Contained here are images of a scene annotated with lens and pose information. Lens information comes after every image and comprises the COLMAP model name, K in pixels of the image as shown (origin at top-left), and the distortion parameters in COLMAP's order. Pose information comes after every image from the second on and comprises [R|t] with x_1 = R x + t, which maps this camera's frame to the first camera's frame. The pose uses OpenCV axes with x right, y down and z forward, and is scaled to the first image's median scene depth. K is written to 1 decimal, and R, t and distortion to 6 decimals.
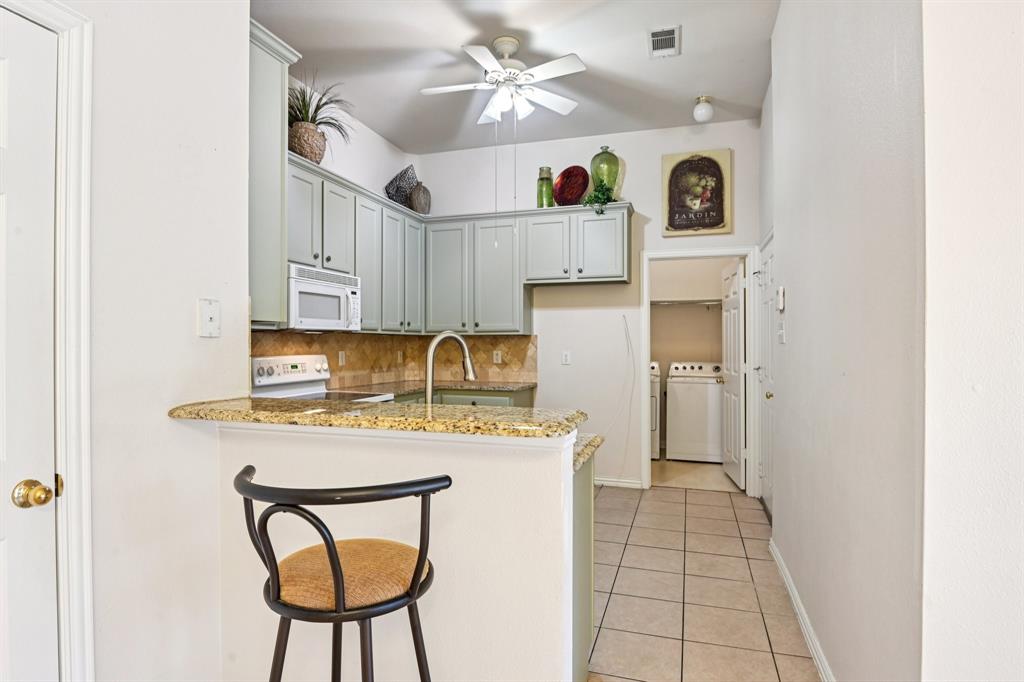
lens RADIAL K [[544.6, 0, 513.6], [0, 544.6, 348.0], [0, 0, 1]] dist [-0.020207, -0.002812]
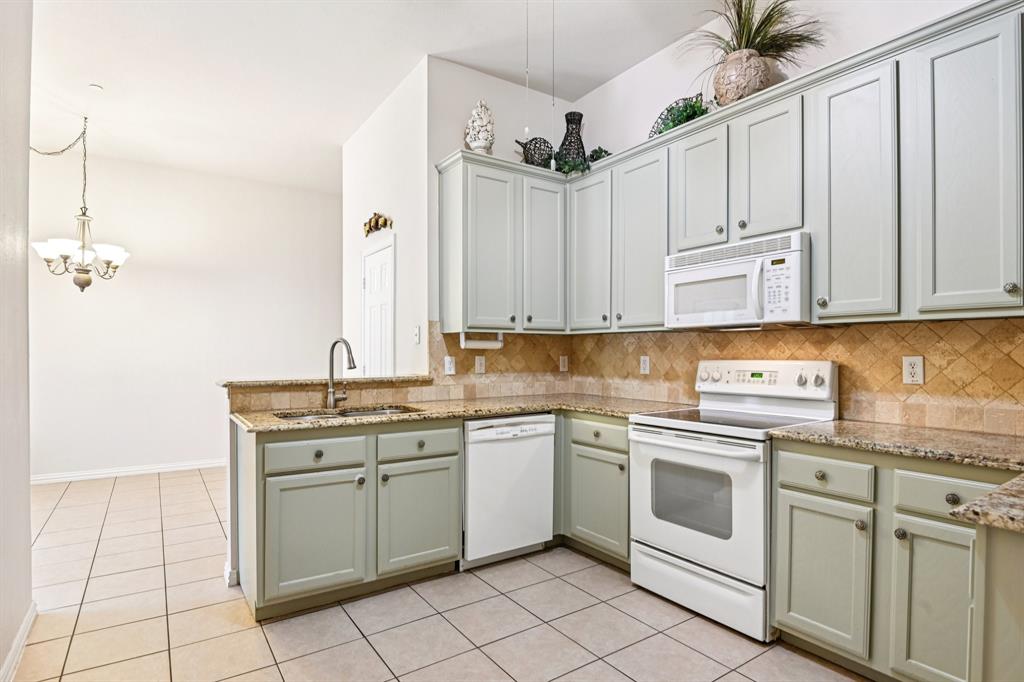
lens RADIAL K [[544.6, 0, 515.5], [0, 544.6, 343.1], [0, 0, 1]] dist [-0.020207, -0.002812]
pose [[-0.613697, -0.003209, -0.789535, 0.399266], [0.003580, 0.999970, -0.006847, -0.005922], [0.789534, -0.007028, -0.613667, 1.207535]]
